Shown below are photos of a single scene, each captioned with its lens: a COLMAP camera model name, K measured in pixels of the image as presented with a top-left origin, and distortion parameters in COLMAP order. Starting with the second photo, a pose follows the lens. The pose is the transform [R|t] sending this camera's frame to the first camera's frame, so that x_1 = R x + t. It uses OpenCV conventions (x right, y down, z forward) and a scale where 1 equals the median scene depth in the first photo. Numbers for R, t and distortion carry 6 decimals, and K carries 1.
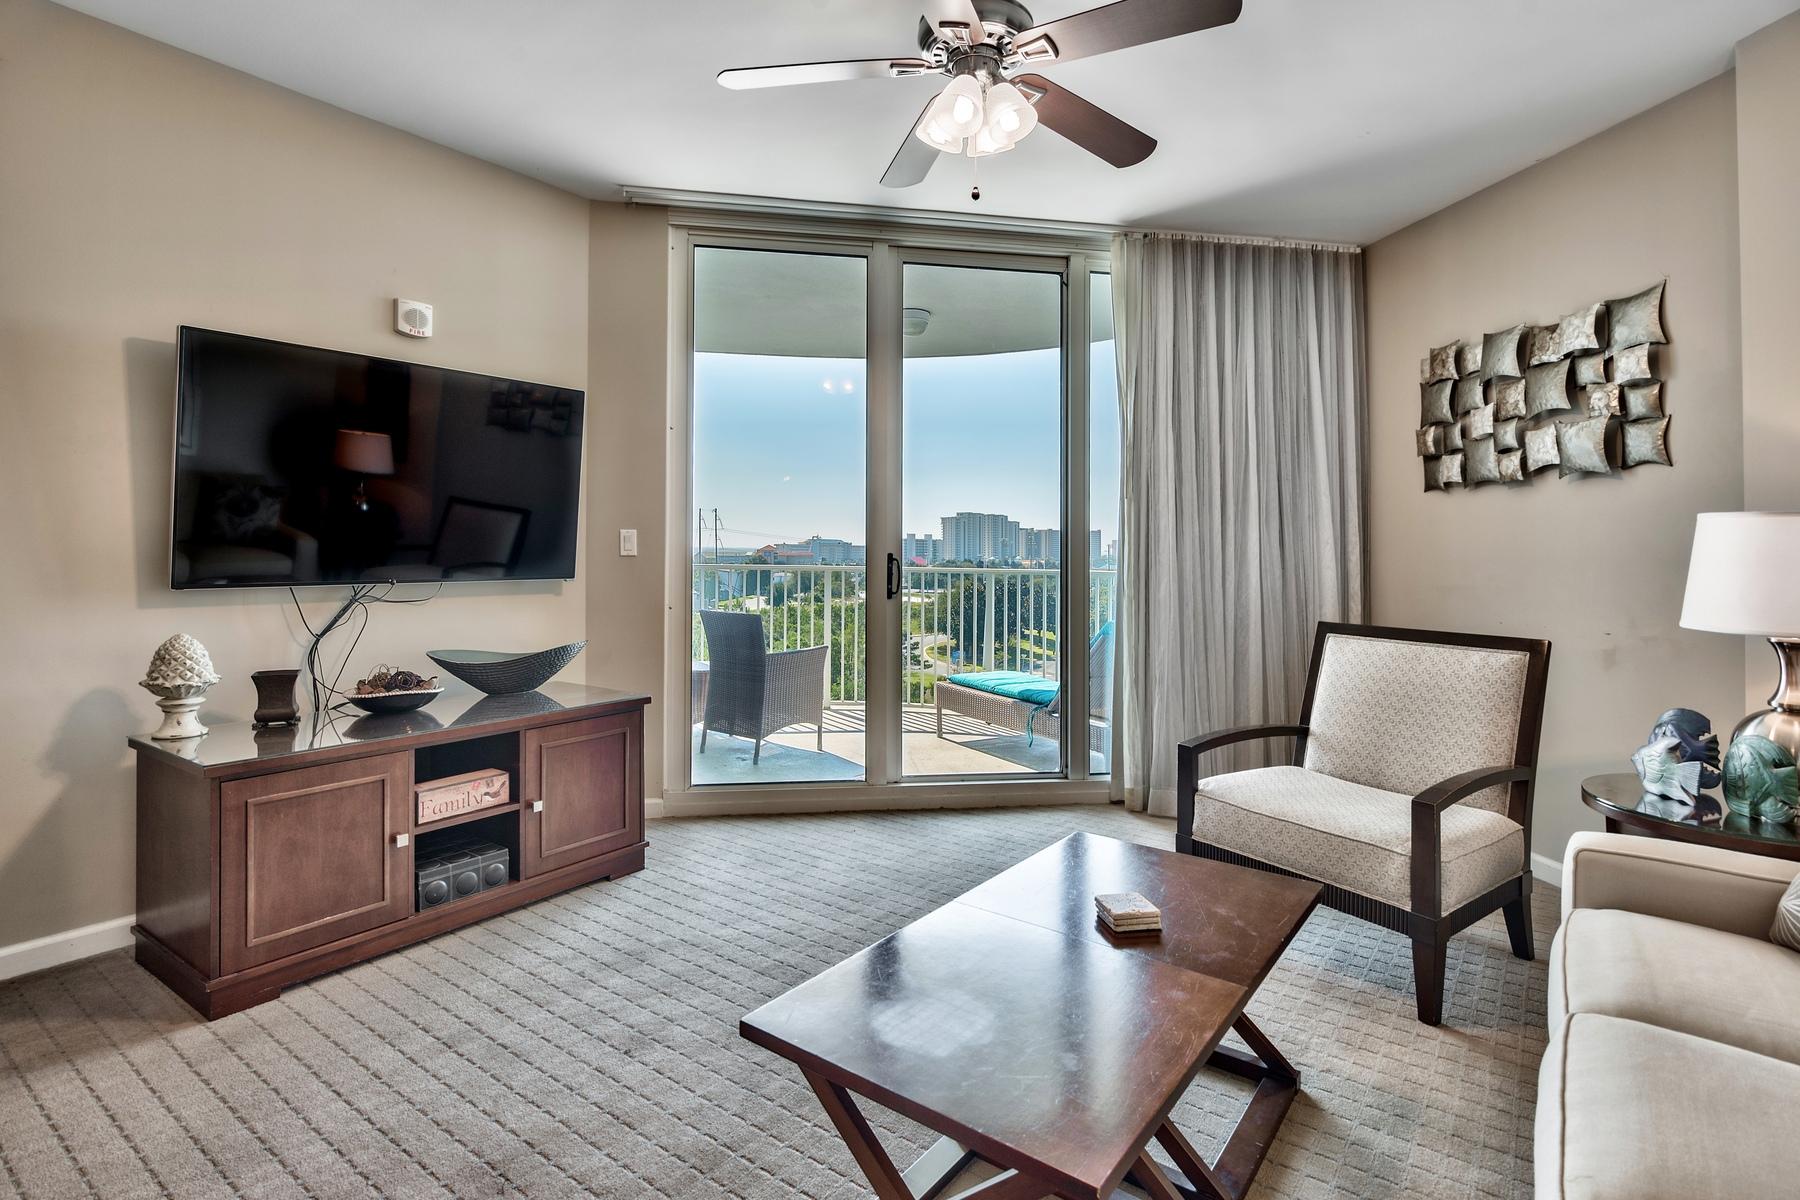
lens RADIAL K [[907.6, 0, 895.2], [0, 907.6, 530.7], [0, 0, 1]] dist [-0.000505, -0.000154]
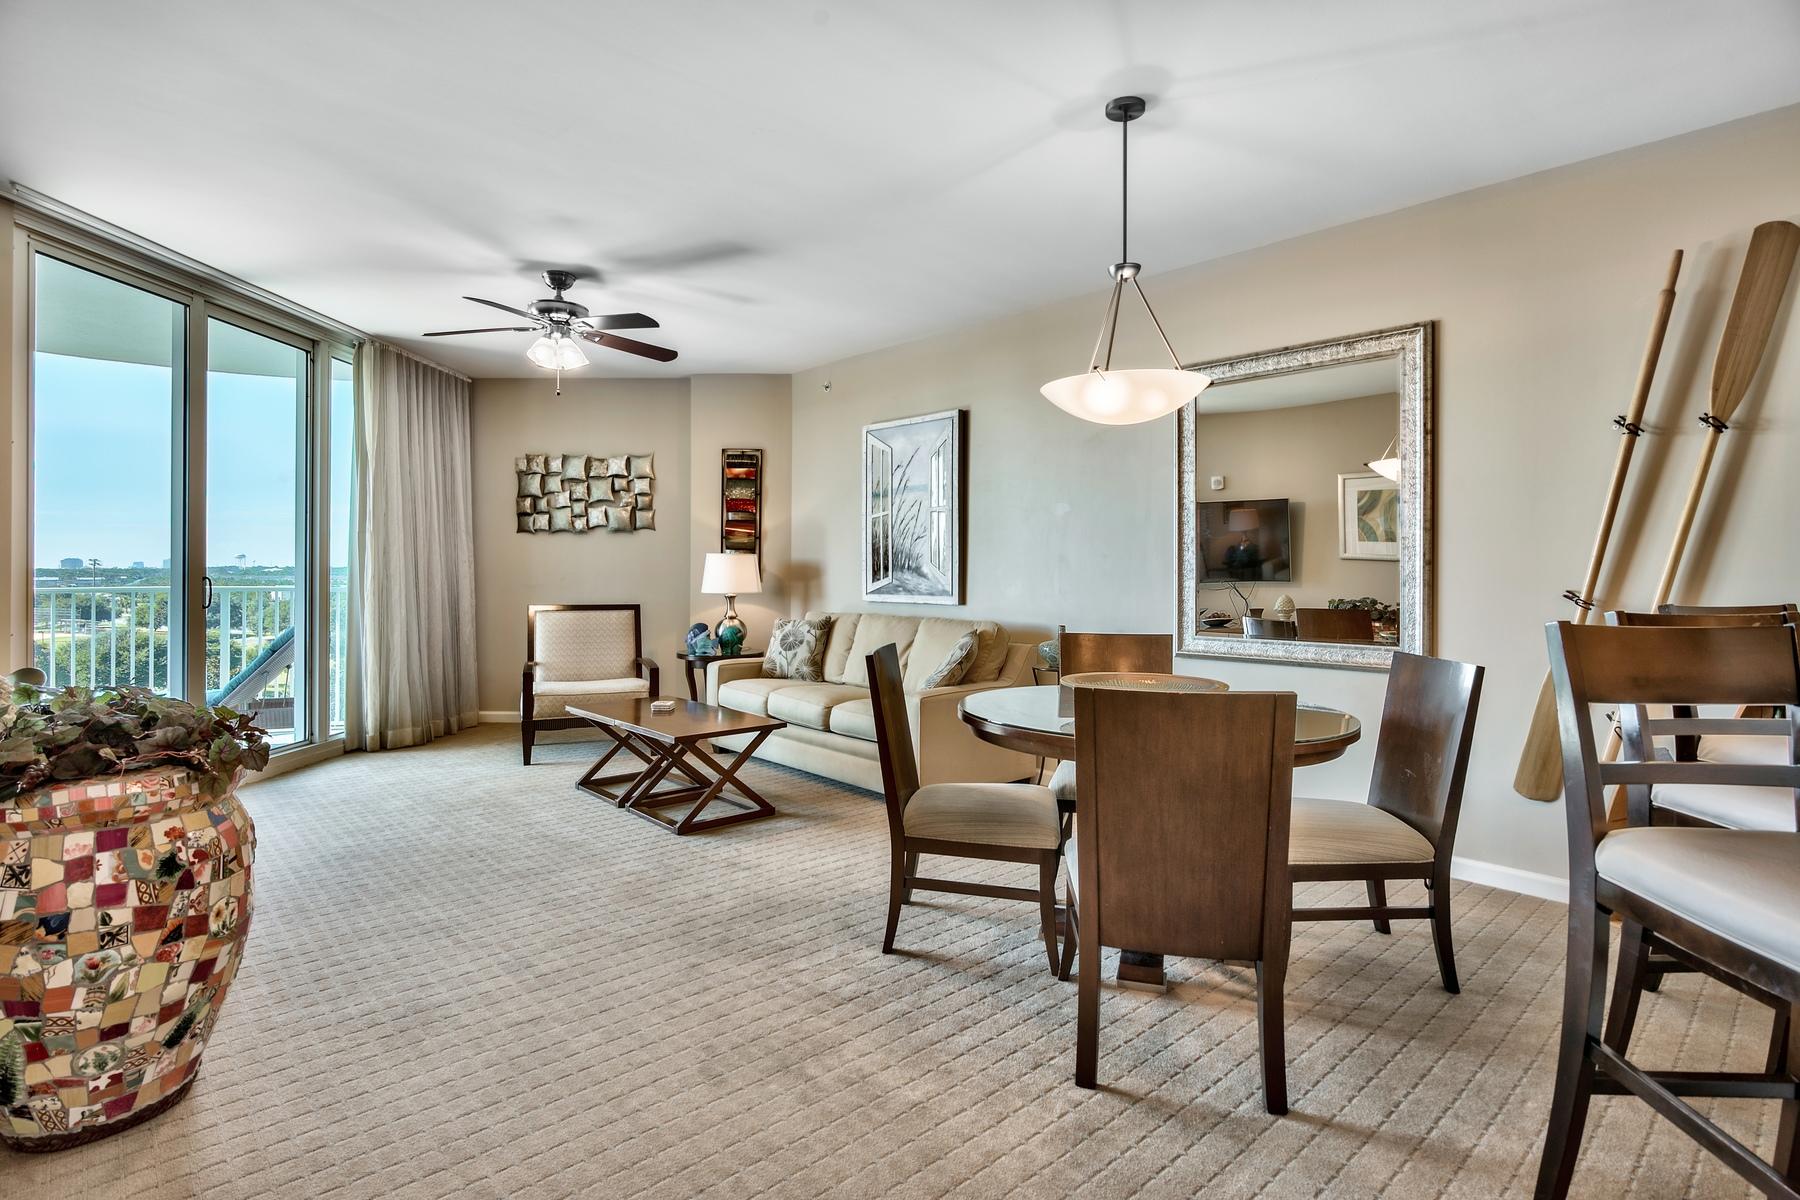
lens RADIAL K [[886.9, 0, 900.9], [0, 886.9, 539.5], [0, 0, 1]] dist [-0.001796, -0.000411]
pose [[0.192459, 0.019548, 0.981110, -1.072254], [-0.017277, 0.999714, -0.016530, -0.015777], [-0.981153, -0.013769, 0.192742, -0.078227]]
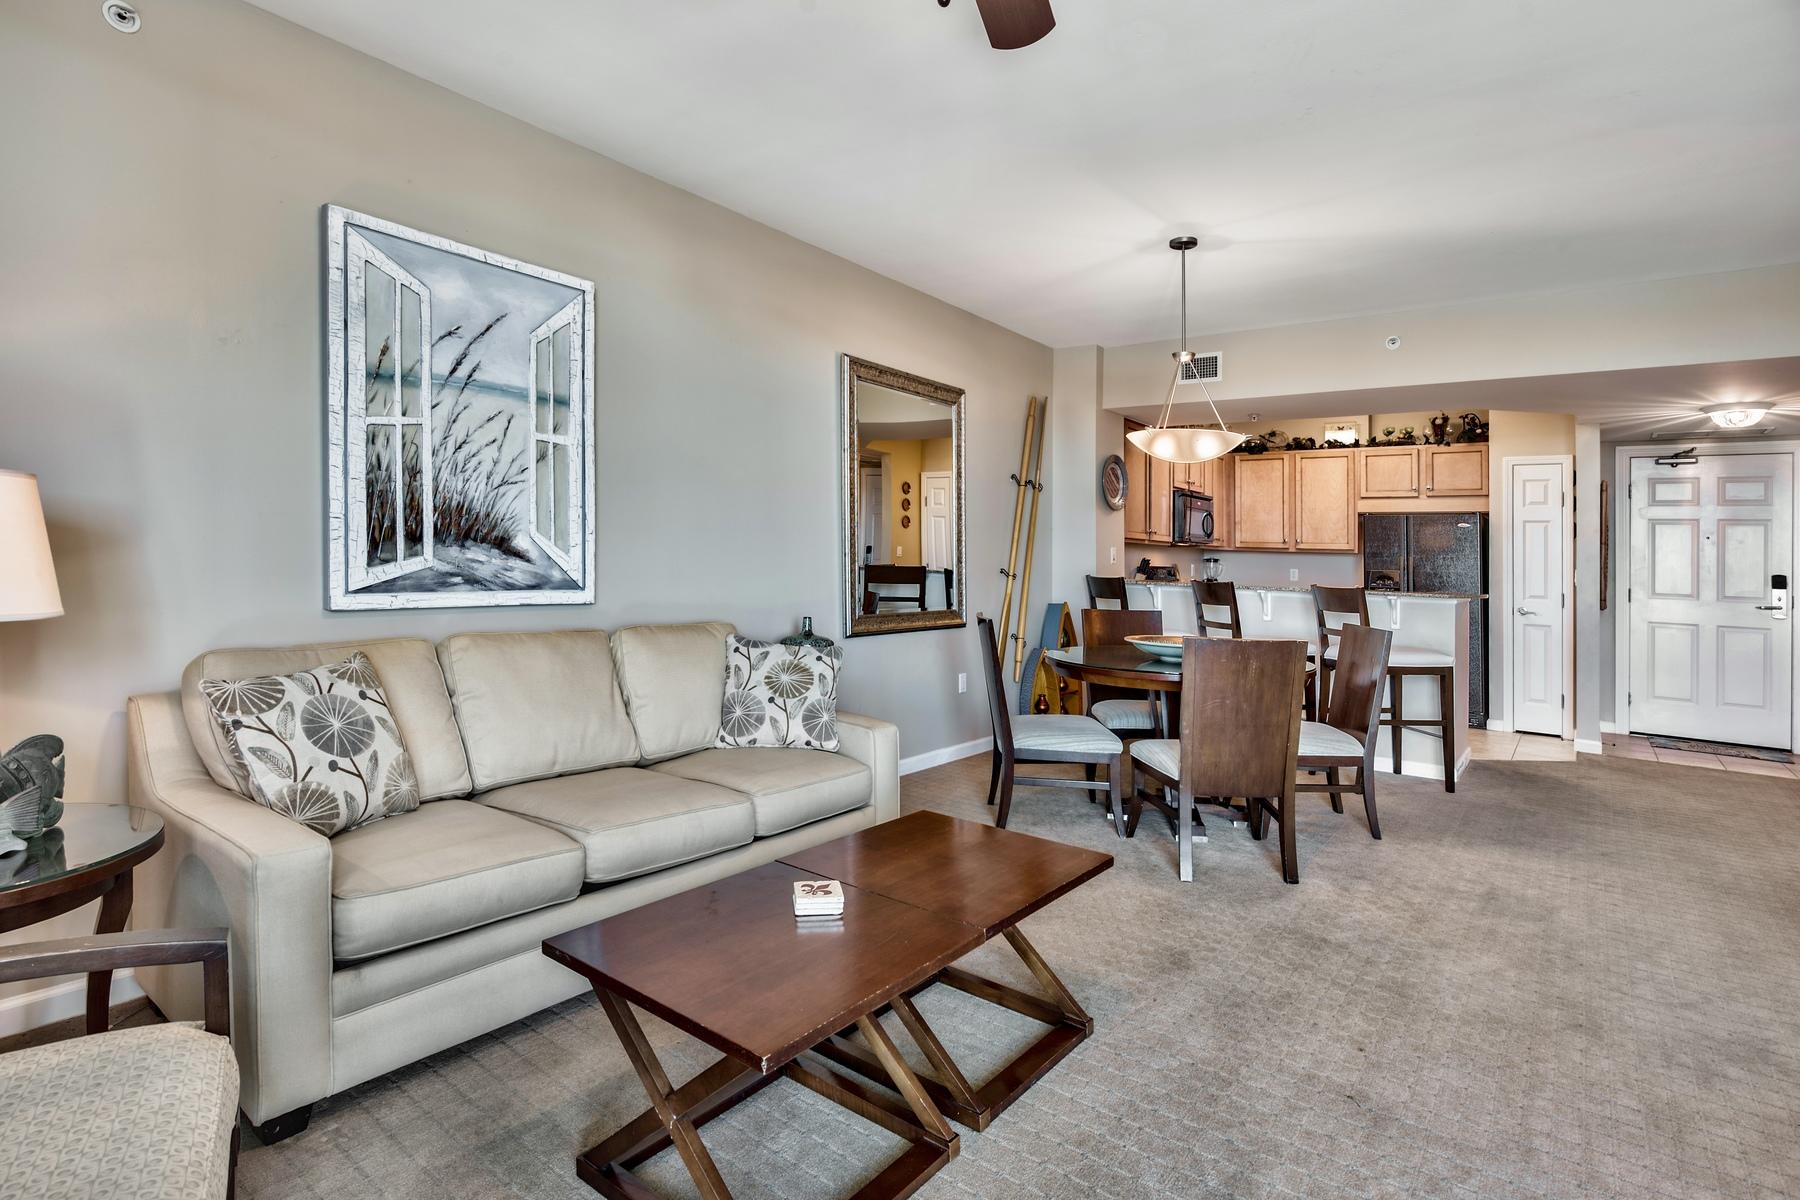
lens RADIAL K [[891.0, 0, 899.9], [0, 891.0, 527.3], [0, 0, 1]] dist [-0.000183, -0.000518]
pose [[-0.998341, -0.051170, 0.026380, 0.075120], [-0.052260, 0.997731, -0.042448, 0.012903], [-0.024148, -0.043756, -0.998750, 1.028548]]
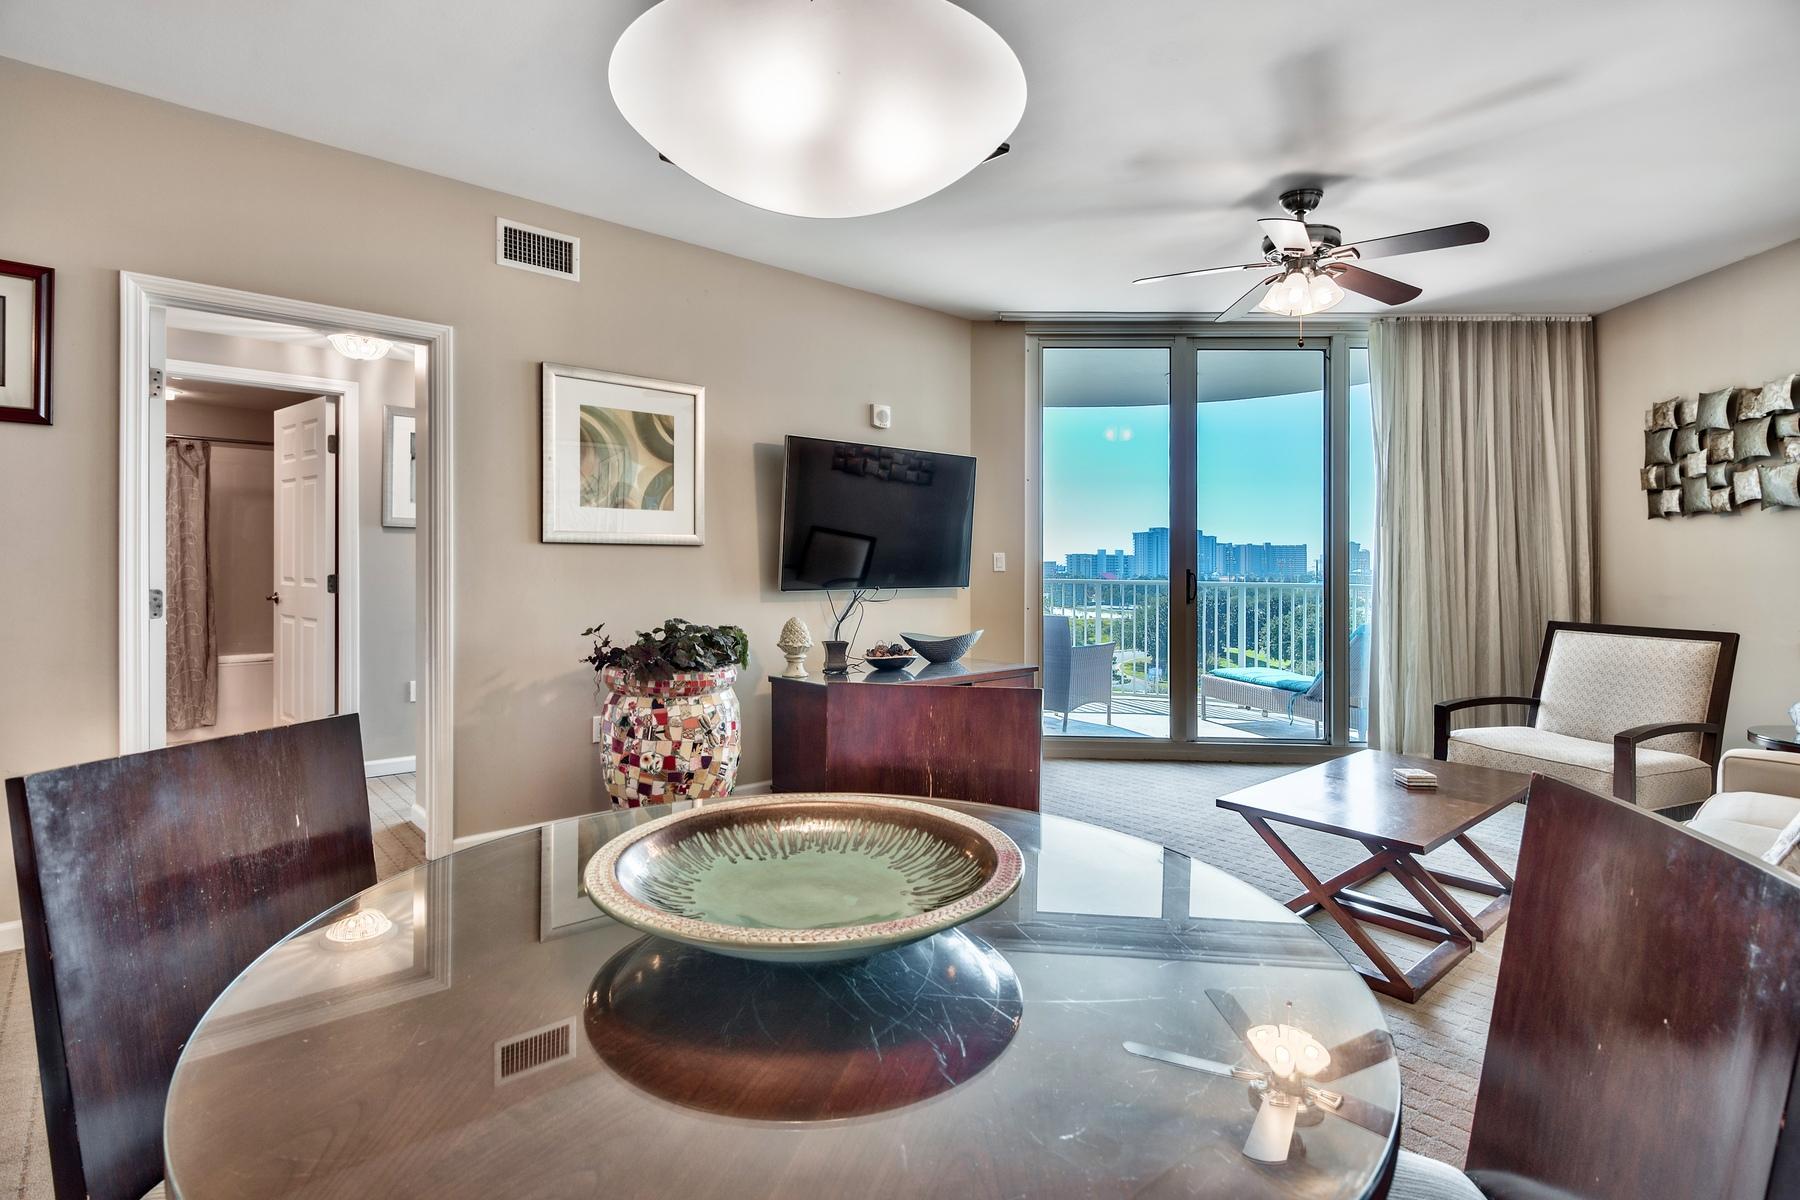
lens RADIAL K [[886.9, 0, 901.6], [0, 886.9, 557.3], [0, 0, 1]] dist [-0.000609, -0.000369]
pose [[0.978464, -0.003580, -0.206385, -0.173981], [0.005886, 0.999927, 0.010559, -0.010540], [0.206332, -0.011546, 0.978414, -0.421429]]
